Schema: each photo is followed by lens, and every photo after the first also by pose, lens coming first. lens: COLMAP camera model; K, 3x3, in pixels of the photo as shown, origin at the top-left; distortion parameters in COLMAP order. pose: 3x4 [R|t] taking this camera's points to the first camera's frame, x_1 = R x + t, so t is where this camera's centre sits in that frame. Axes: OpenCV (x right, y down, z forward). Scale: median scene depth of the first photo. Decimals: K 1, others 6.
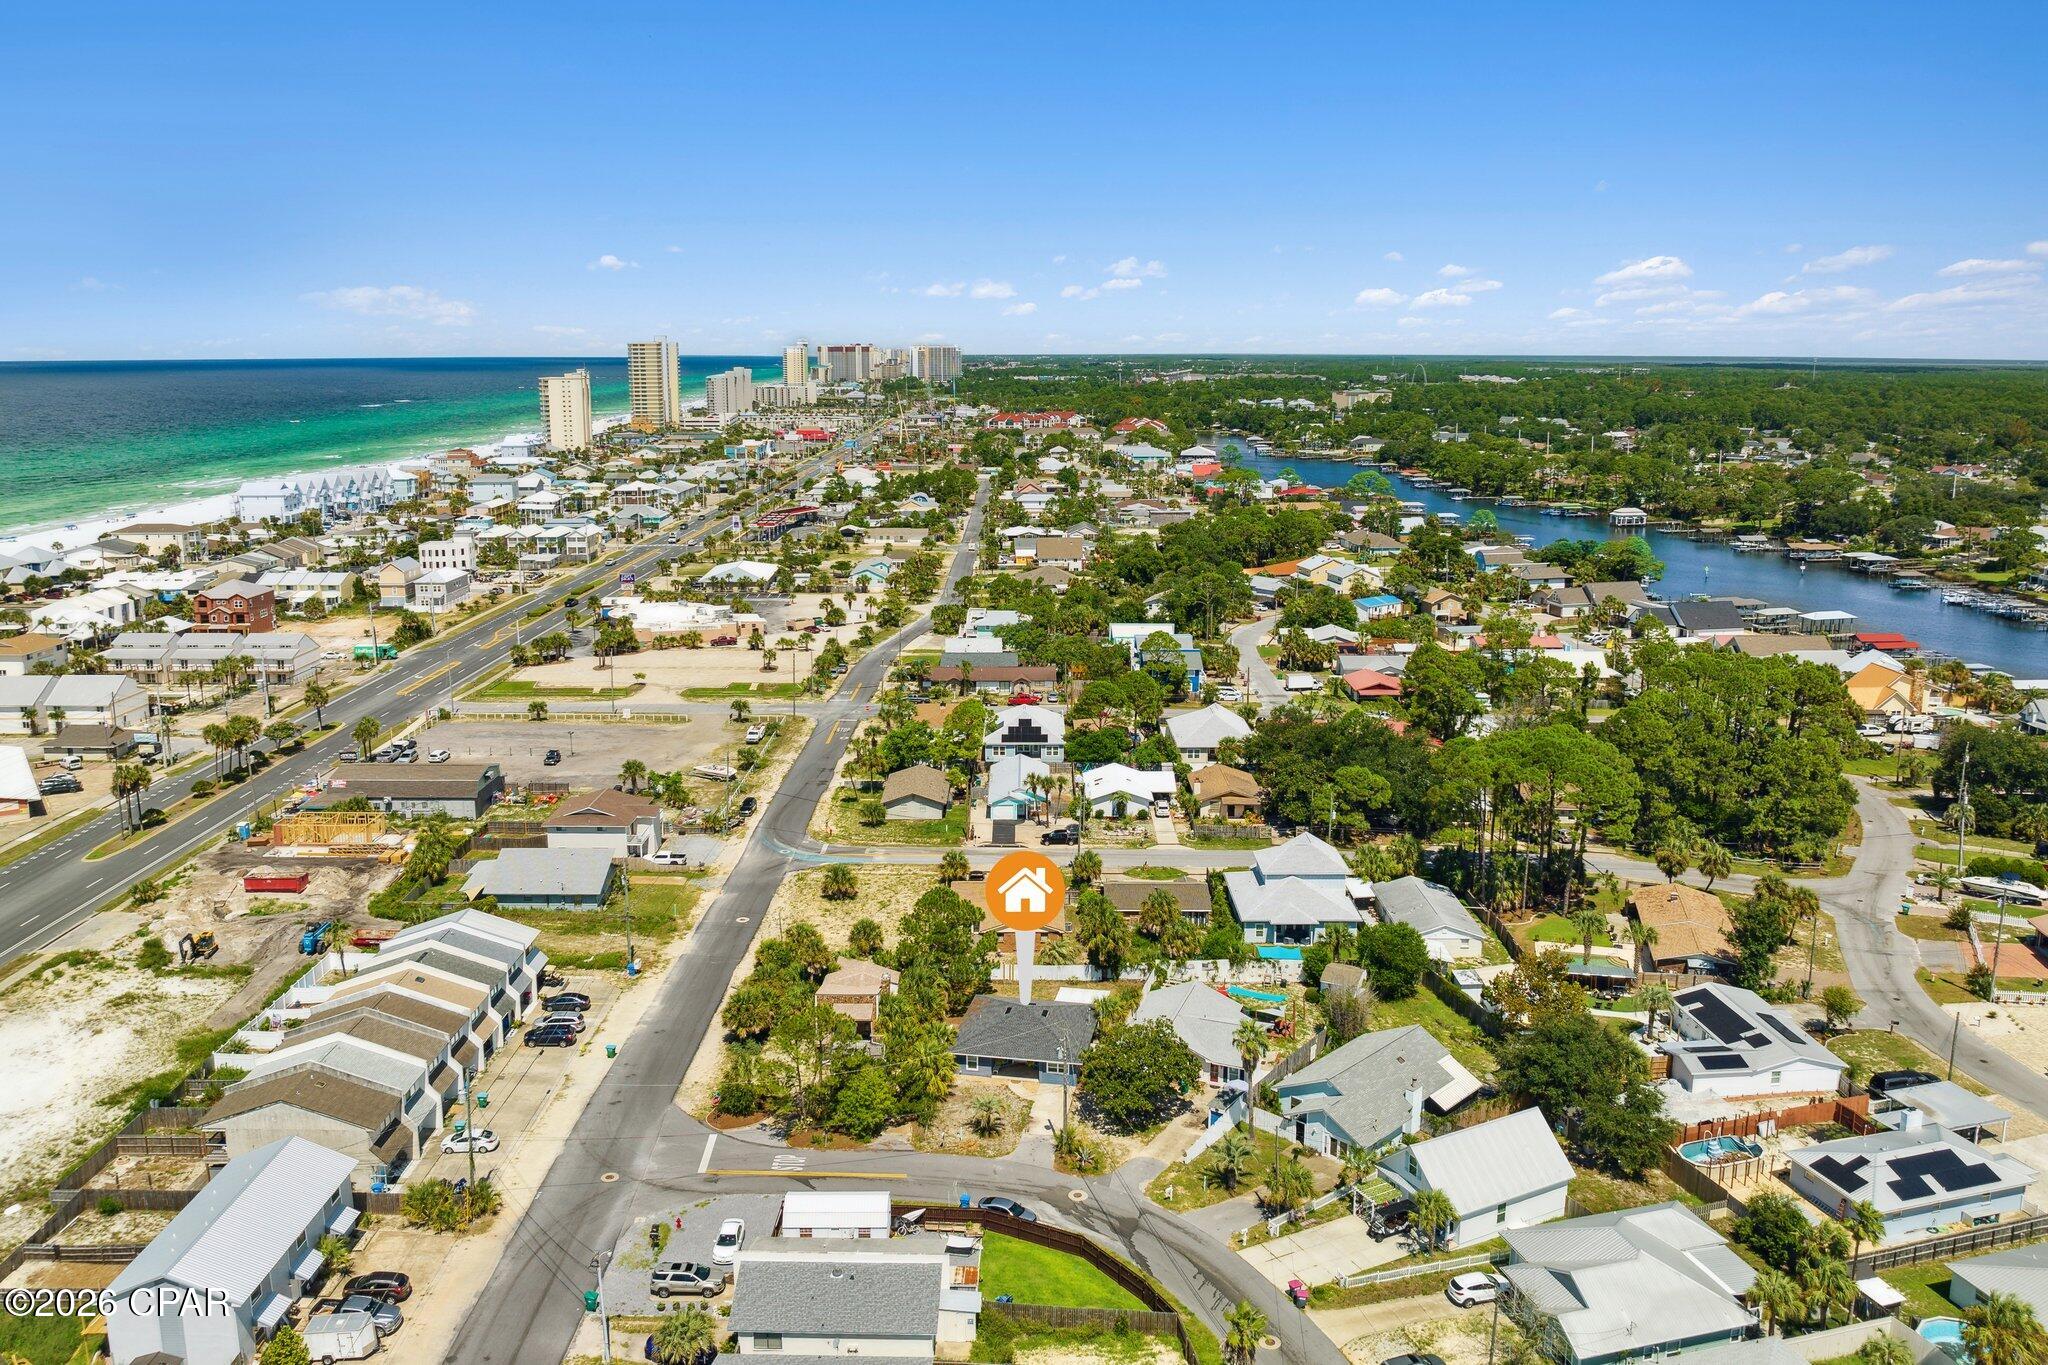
lens RADIAL K [[1512.9, 0, 1063.8], [0, 1512.9, 634.7], [0, 0, 1]] dist [-0.028023, -0.027836]
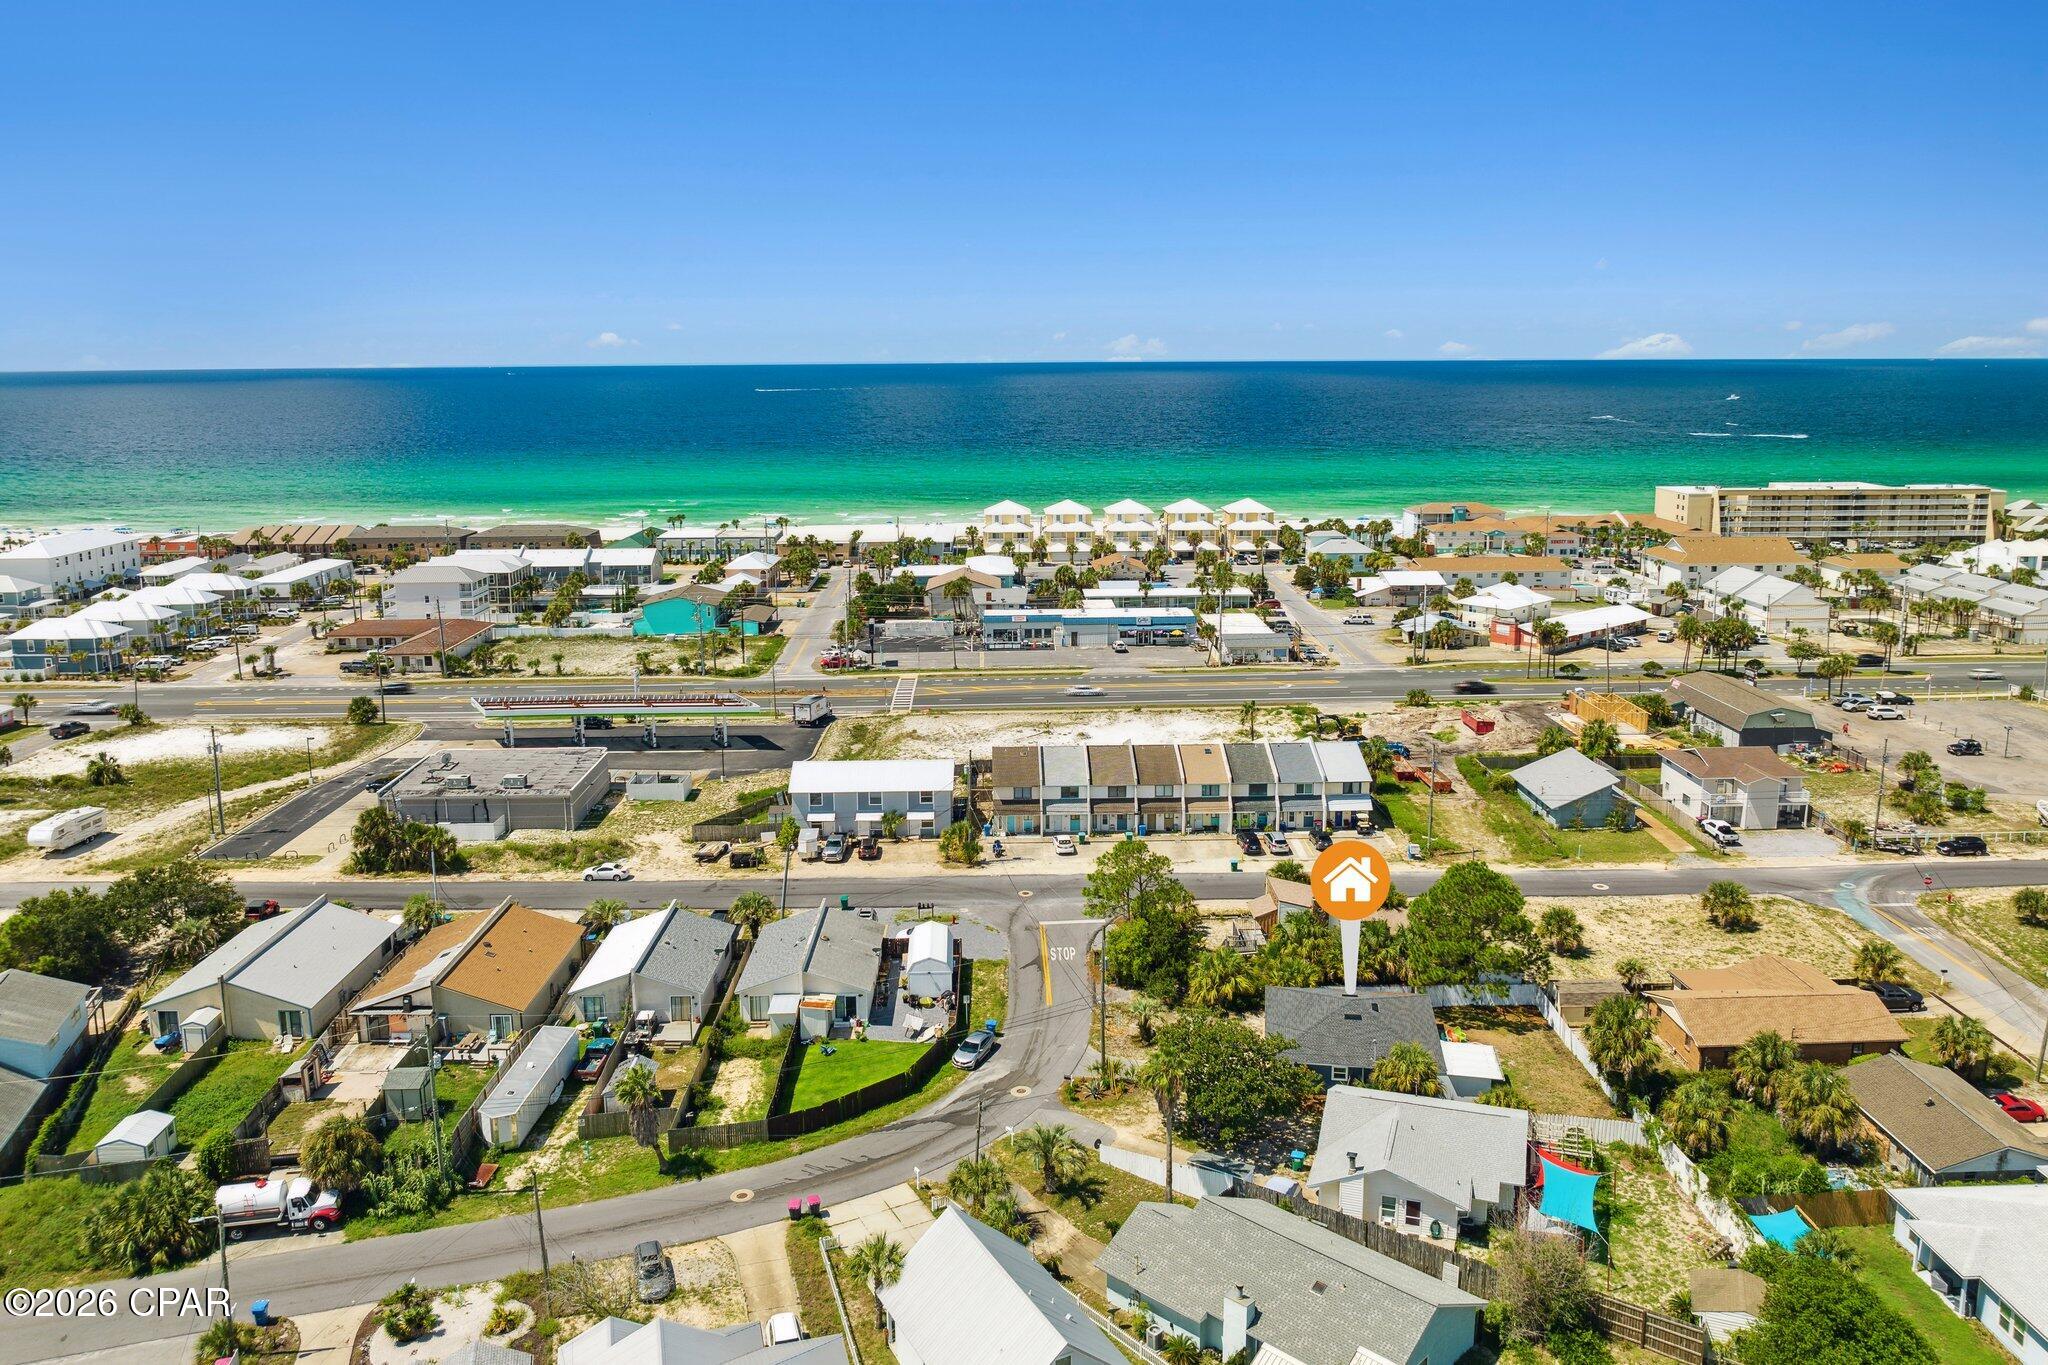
lens RADIAL K [[1468.7, 0, 1016.6], [0, 1468.7, 630.0], [0, 0, 1]] dist [-0.004907, -0.047799]
pose [[-0.000384, 0.179569, -0.983745, 0.465321], [-0.177641, 0.968087, 0.176780, -0.030418], [0.984095, 0.174821, 0.031527, 0.514223]]
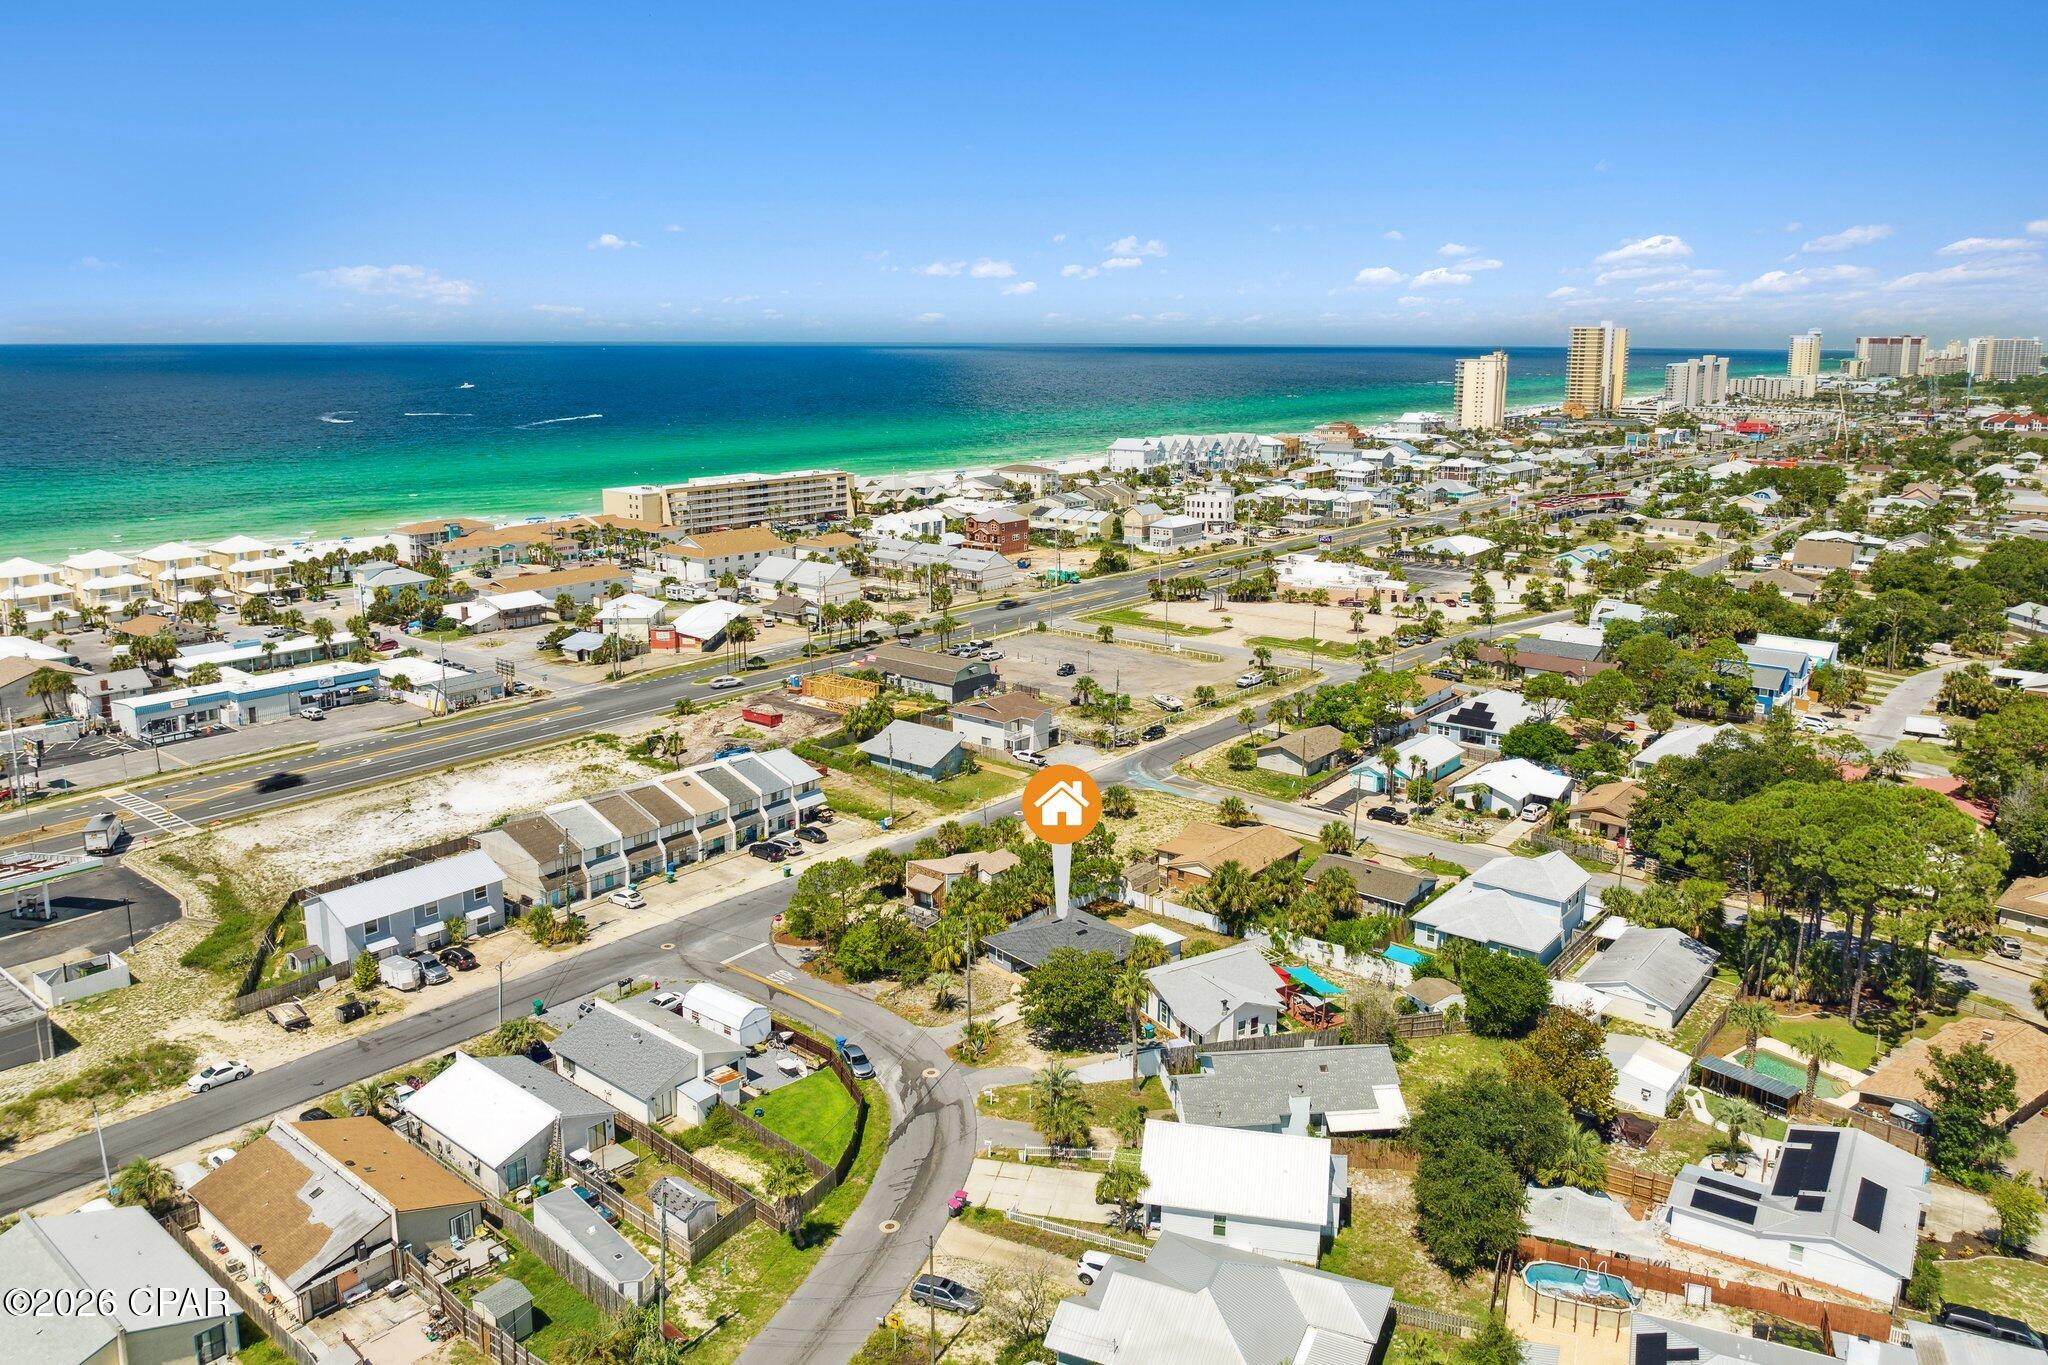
lens RADIAL K [[1482.9, 0, 1036.2], [0, 1482.9, 641.2], [0, 0, 1]] dist [-0.008782, -0.066857]
pose [[0.769569, 0.128981, -0.625402, 0.384834], [-0.120243, 0.991138, 0.056448, -0.001327], [0.627141, 0.031759, 0.778258, 0.118879]]
